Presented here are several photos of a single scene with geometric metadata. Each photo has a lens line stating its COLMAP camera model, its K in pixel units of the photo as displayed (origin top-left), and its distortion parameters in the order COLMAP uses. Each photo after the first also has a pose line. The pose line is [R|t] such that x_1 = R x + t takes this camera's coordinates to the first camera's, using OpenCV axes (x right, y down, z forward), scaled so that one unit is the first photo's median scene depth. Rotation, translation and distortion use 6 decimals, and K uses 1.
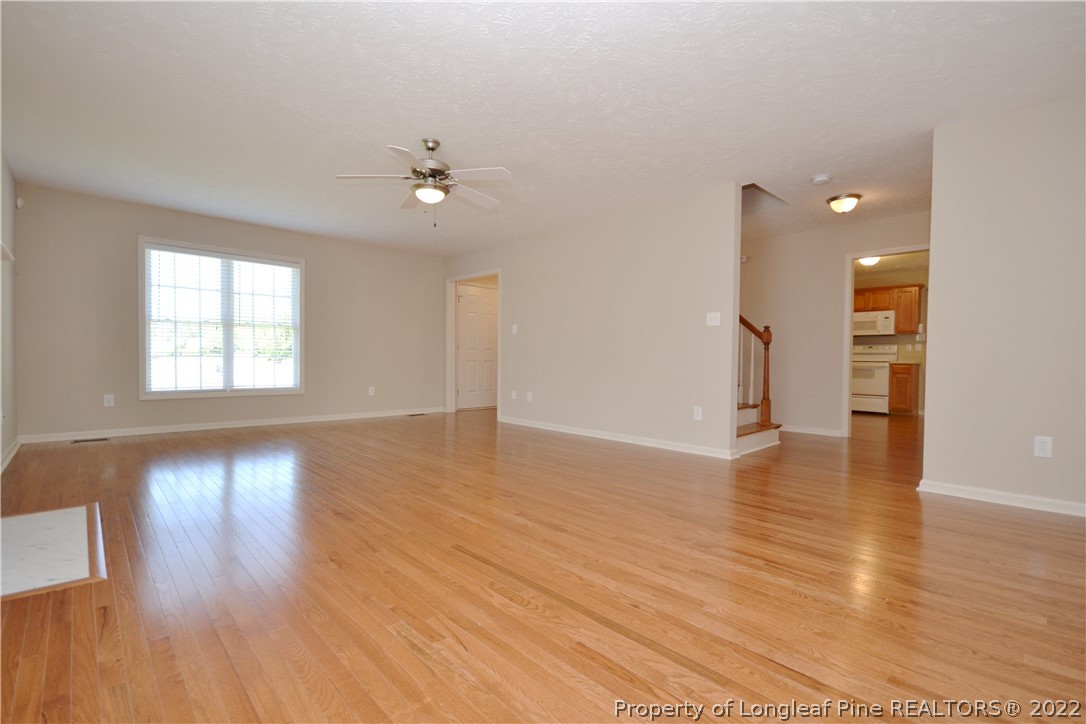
lens RADIAL K [[481.5, 0, 539.0], [0, 481.5, 366.7], [0, 0, 1]] dist [0.012496, -0.014348]
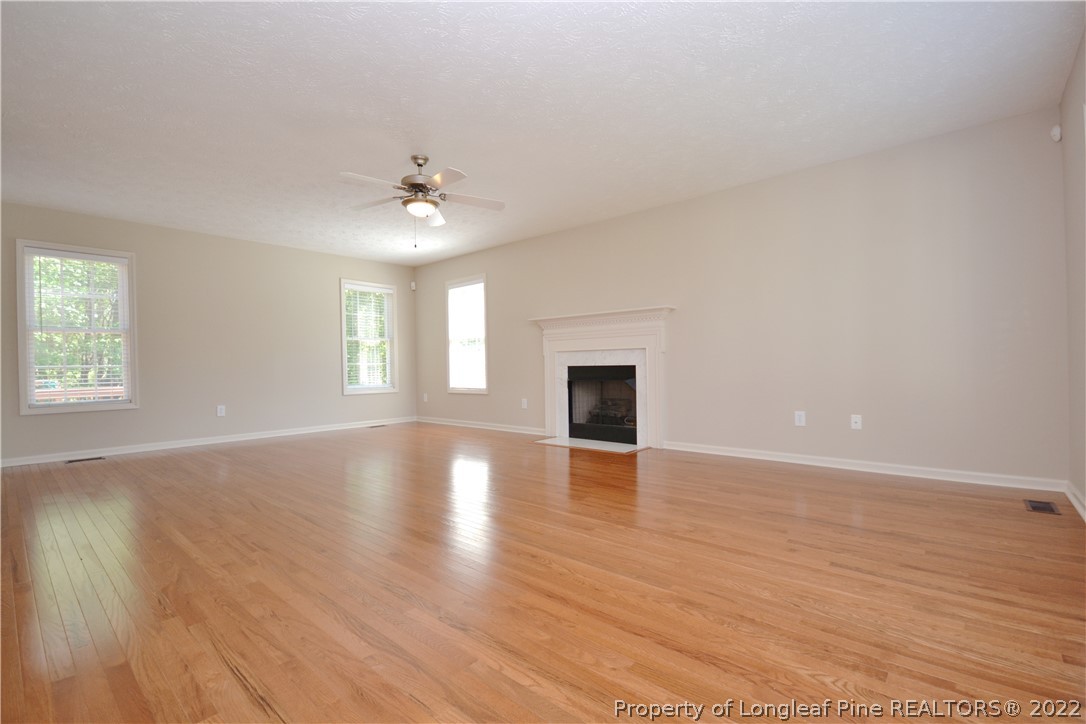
lens RADIAL K [[481.5, 0, 539.0], [0, 481.5, 366.7], [0, 0, 1]] dist [0.012496, -0.014348]
pose [[-0.995183, 0.006512, -0.097820, -0.388236], [0.004365, 0.999745, 0.022146, -0.041234], [0.097939, 0.021613, -0.994958, 2.132842]]
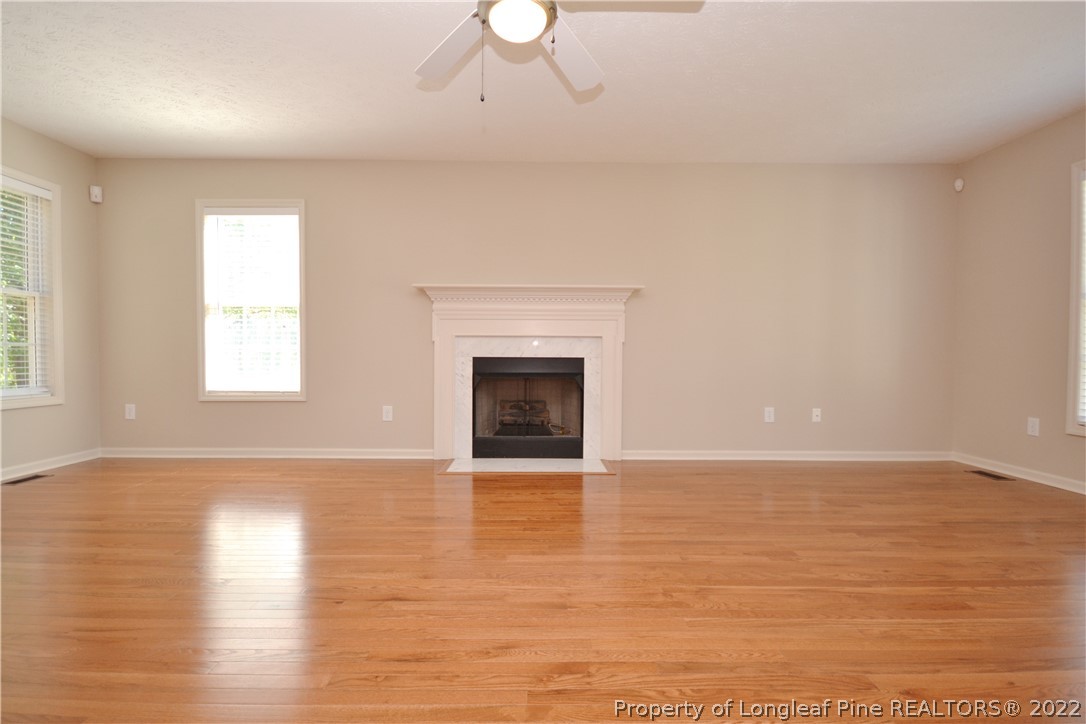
lens RADIAL K [[502.9, 0, 537.7], [0, 502.9, 363.2], [0, 0, 1]] dist [0.001226, -0.000368]
pose [[-0.677103, 0.001120, -0.735887, 0.147735], [-0.026762, 0.999300, 0.026145, -0.027111], [0.735401, 0.037397, -0.676599, 1.421300]]
